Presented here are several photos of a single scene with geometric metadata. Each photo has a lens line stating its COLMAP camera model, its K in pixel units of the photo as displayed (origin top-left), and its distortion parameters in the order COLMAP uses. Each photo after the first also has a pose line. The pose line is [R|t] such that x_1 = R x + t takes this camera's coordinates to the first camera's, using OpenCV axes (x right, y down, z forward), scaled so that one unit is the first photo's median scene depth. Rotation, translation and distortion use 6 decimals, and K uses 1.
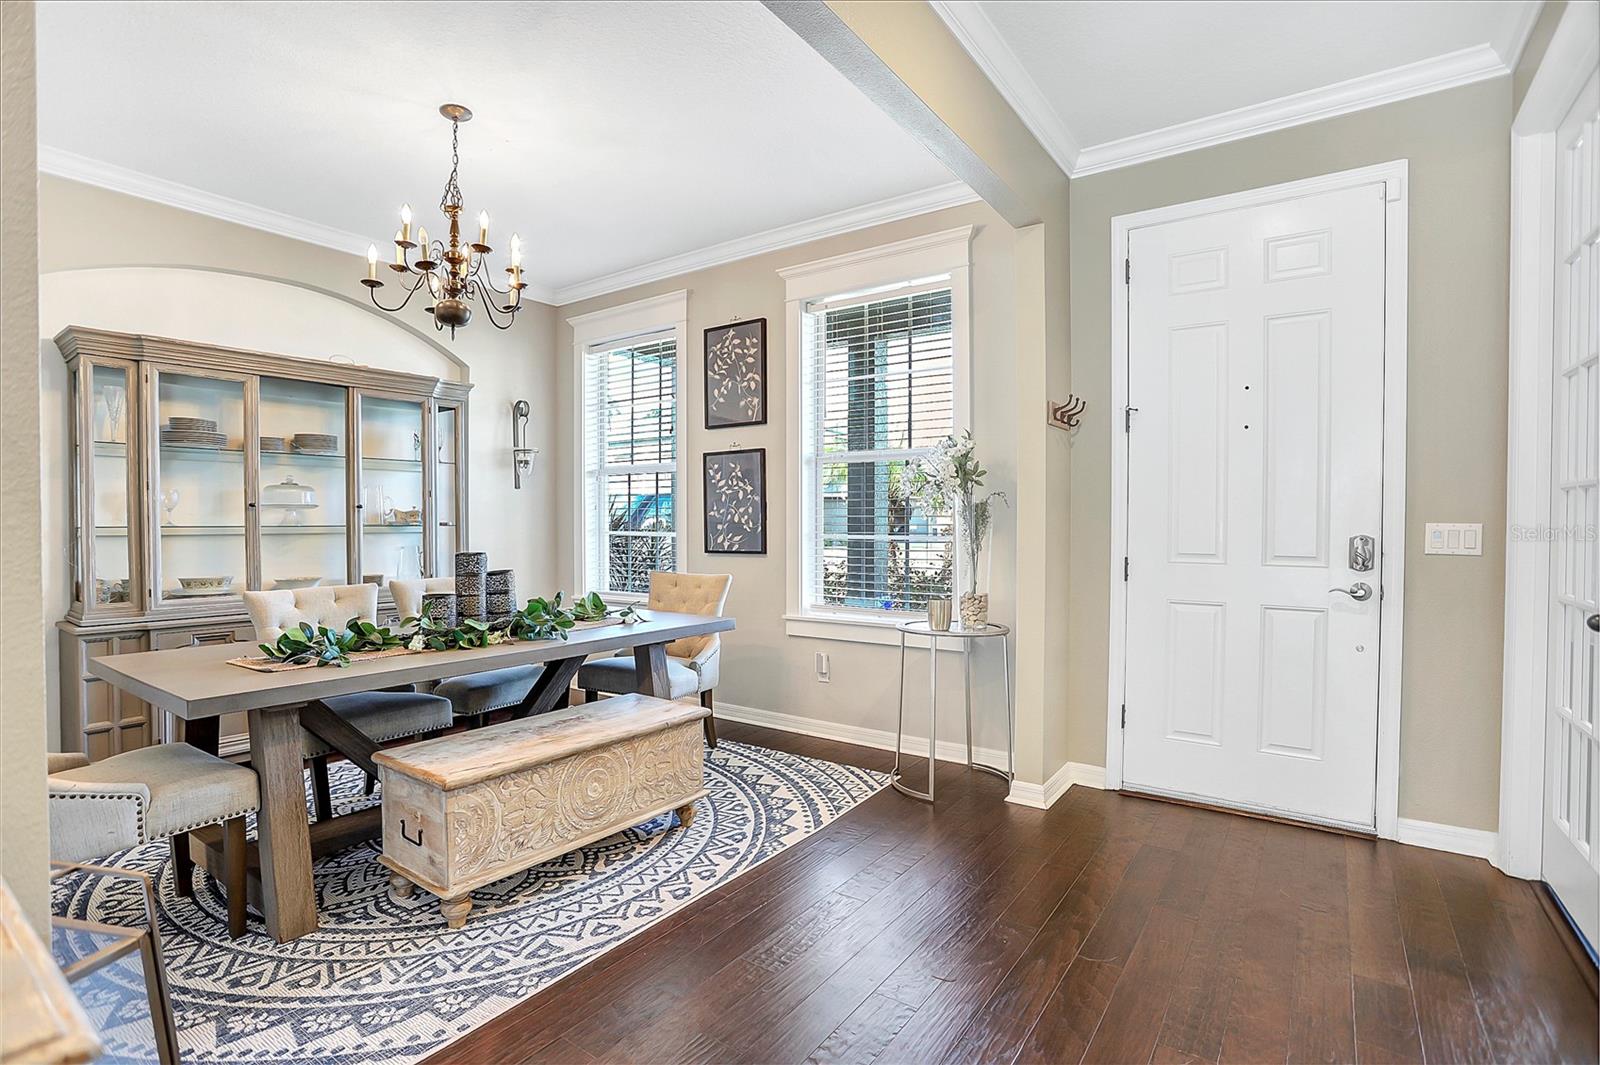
lens RADIAL K [[805.1, 0, 785.3], [0, 805.1, 529.0], [0, 0, 1]] dist [-0.051885, 0.021746]
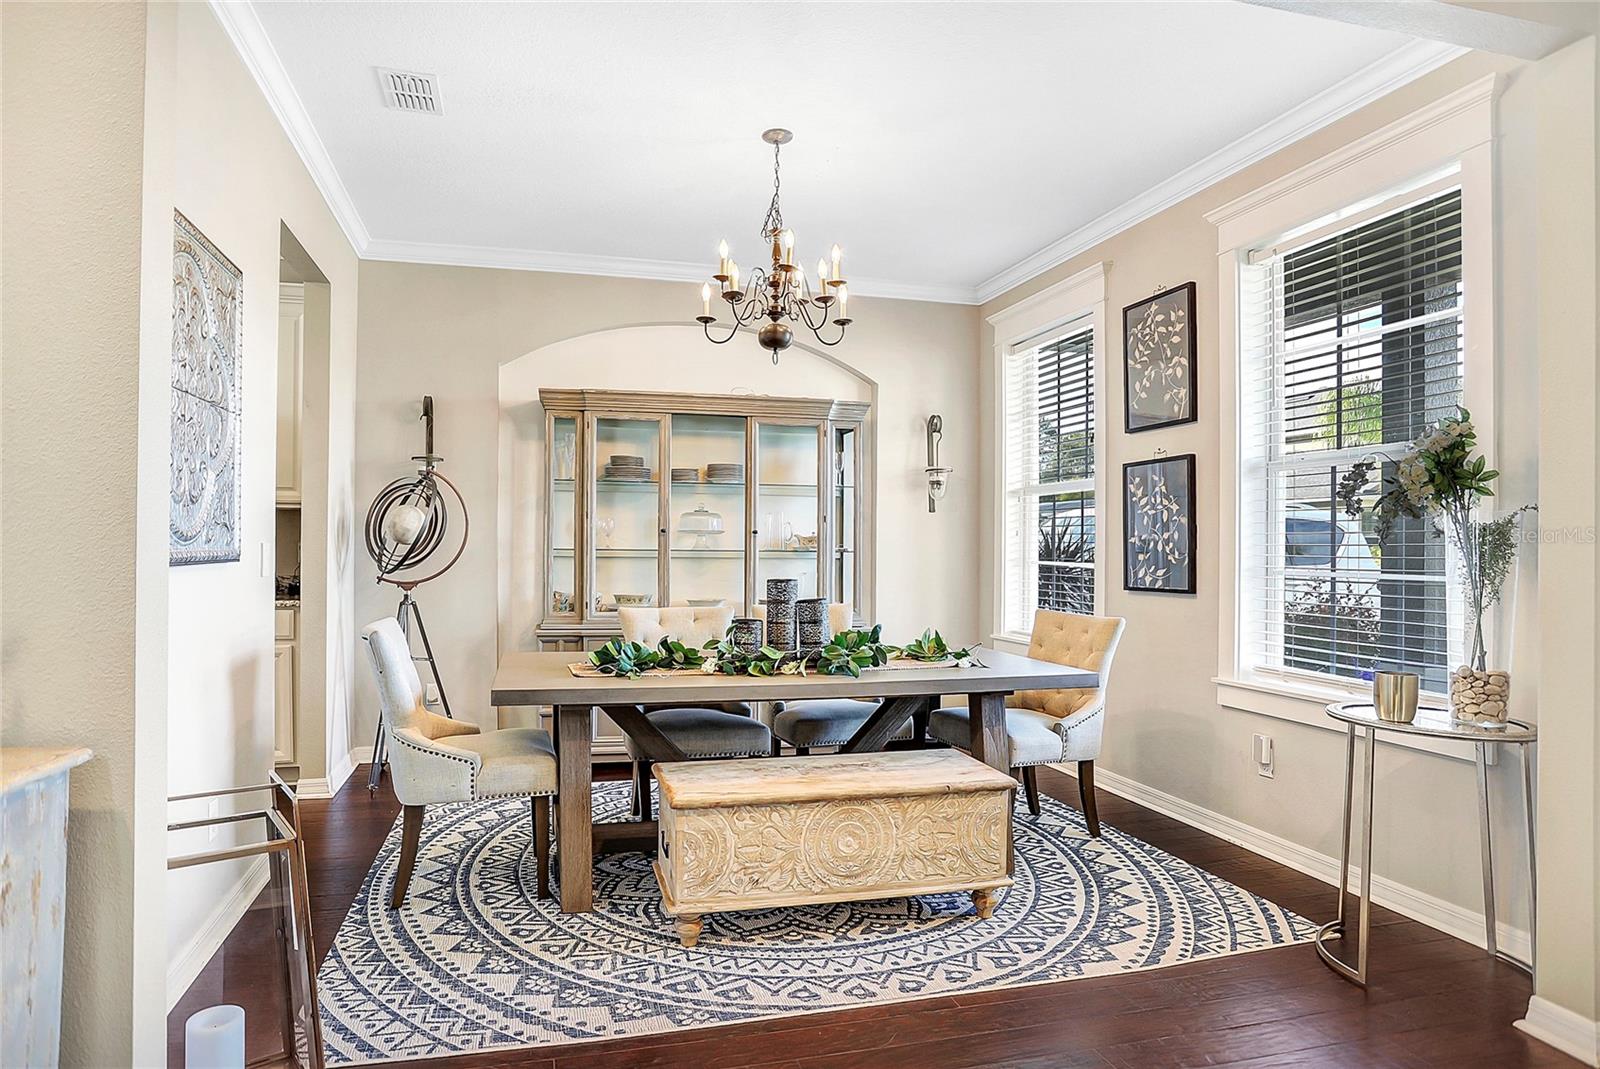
lens RADIAL K [[933.2, 0, 790.3], [0, 933.2, 543.3], [0, 0, 1]] dist [-0.055825, 0.013814]
pose [[0.751118, 0.005504, -0.660146, 0.325857], [-0.016440, 0.999811, -0.010370, -0.001956], [0.659964, 0.018642, 0.751066, 0.131555]]
